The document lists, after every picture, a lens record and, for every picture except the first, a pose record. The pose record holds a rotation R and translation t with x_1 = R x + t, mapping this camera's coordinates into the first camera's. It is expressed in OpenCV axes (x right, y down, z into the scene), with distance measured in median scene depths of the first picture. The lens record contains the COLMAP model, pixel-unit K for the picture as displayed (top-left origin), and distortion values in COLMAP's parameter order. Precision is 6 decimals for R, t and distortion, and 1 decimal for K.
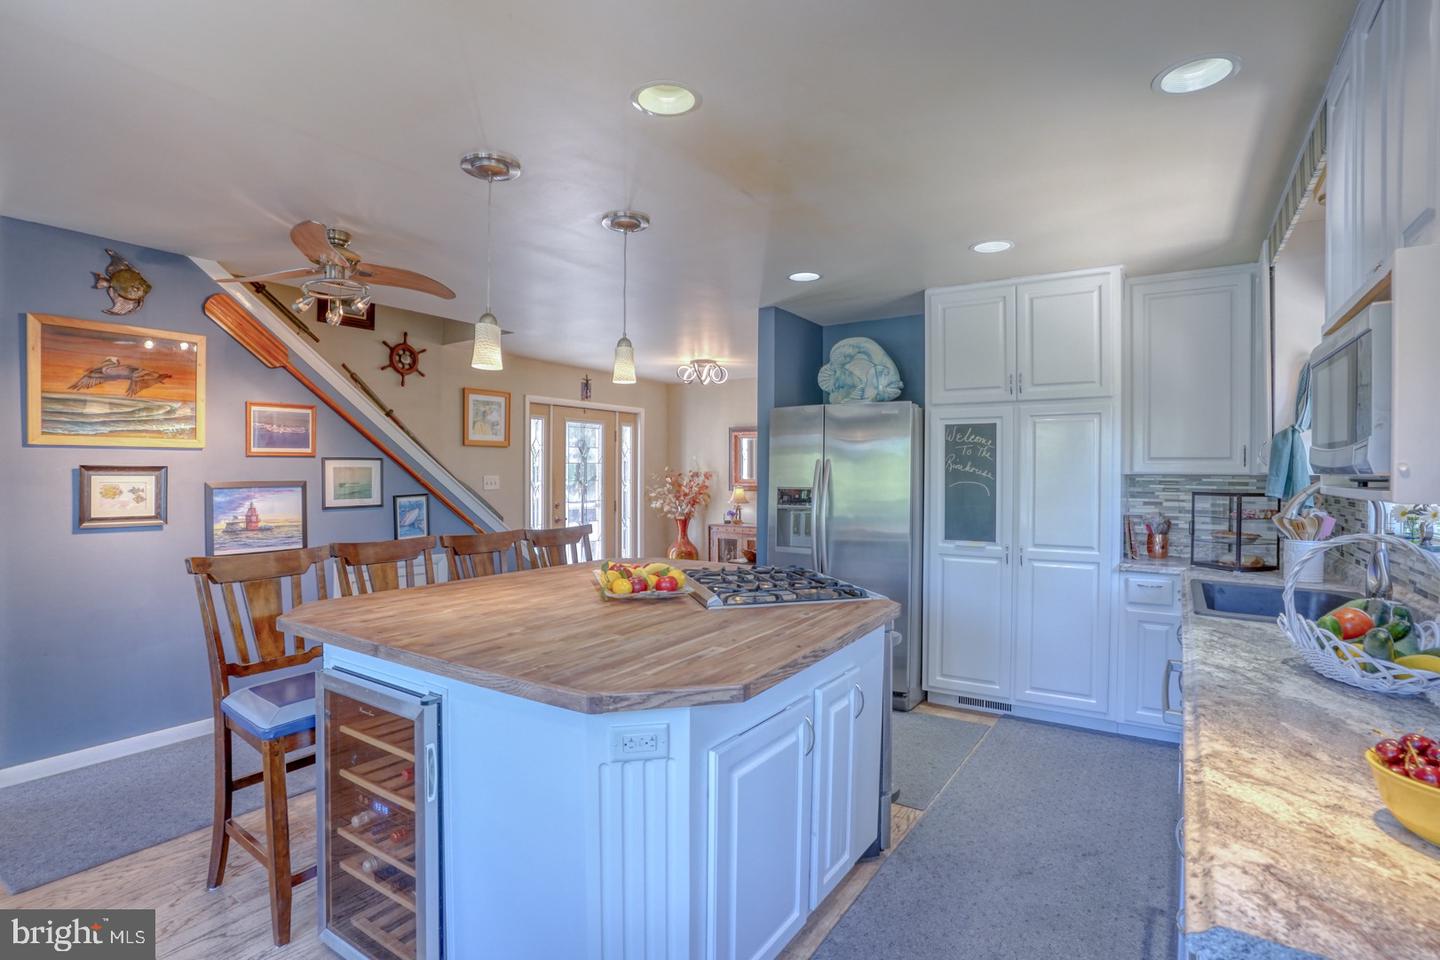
lens RADIAL K [[706.5, 0, 720.0], [0, 706.5, 480.0], [0, 0, 1]] dist [-0.049714, 0.000374]
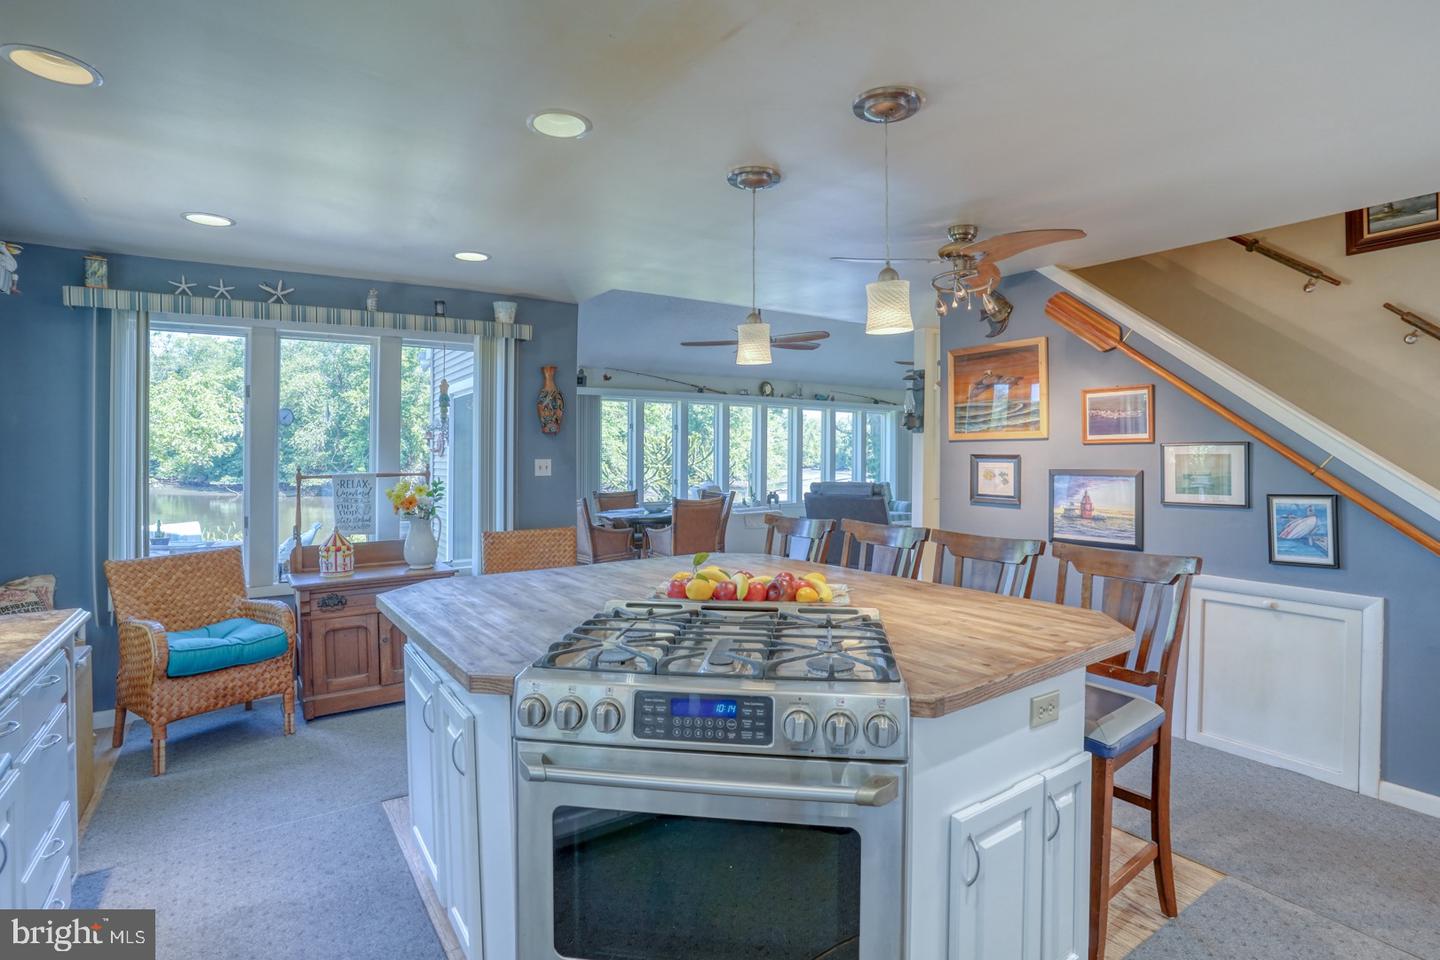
lens RADIAL K [[706.5, 0, 720.0], [0, 706.5, 480.0], [0, 0, 1]] dist [-0.049714, 0.000374]
pose [[-0.389563, 0.027961, -0.920575, 0.461103], [-0.010241, 0.999346, 0.034687, -0.012210], [0.920943, 0.022941, -0.389021, 0.909302]]
